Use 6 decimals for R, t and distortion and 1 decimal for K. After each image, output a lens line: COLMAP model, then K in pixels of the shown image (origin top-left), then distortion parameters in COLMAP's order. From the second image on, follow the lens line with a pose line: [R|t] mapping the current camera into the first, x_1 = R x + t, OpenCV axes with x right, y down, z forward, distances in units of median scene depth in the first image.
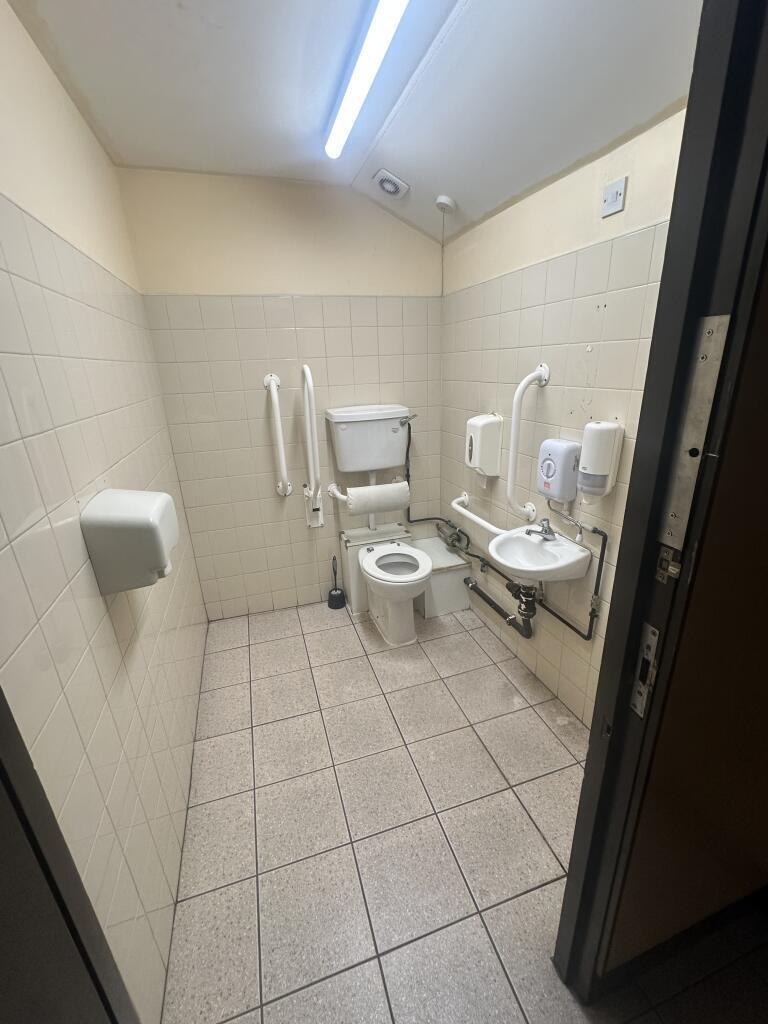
lens RADIAL K [[413.9, 0, 381.6], [0, 413.9, 505.7], [0, 0, 1]] dist [-0.002835, -0.000143]
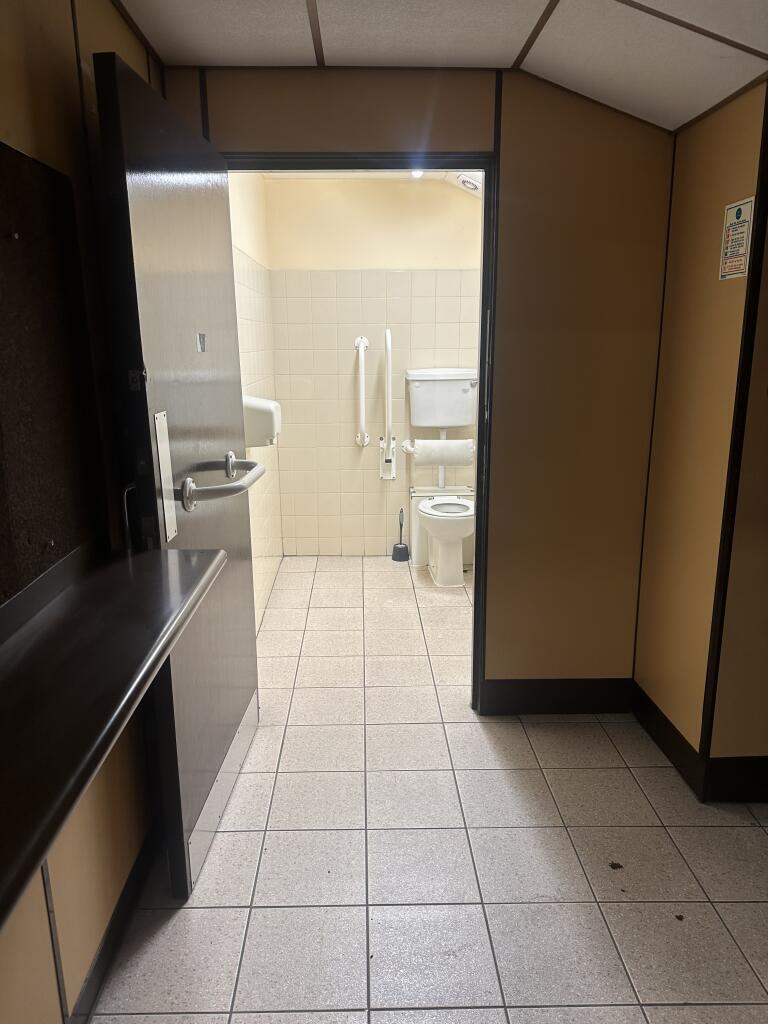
lens RADIAL K [[705.5, 0, 382.9], [0, 705.5, 512.8], [0, 0, 1]] dist [0.051905, -0.051637]
pose [[0.960283, 0.094062, -0.262695, 0.330050], [-0.115962, 0.990846, -0.069112, 0.277473], [0.253790, 0.096830, 0.962401, -0.777327]]
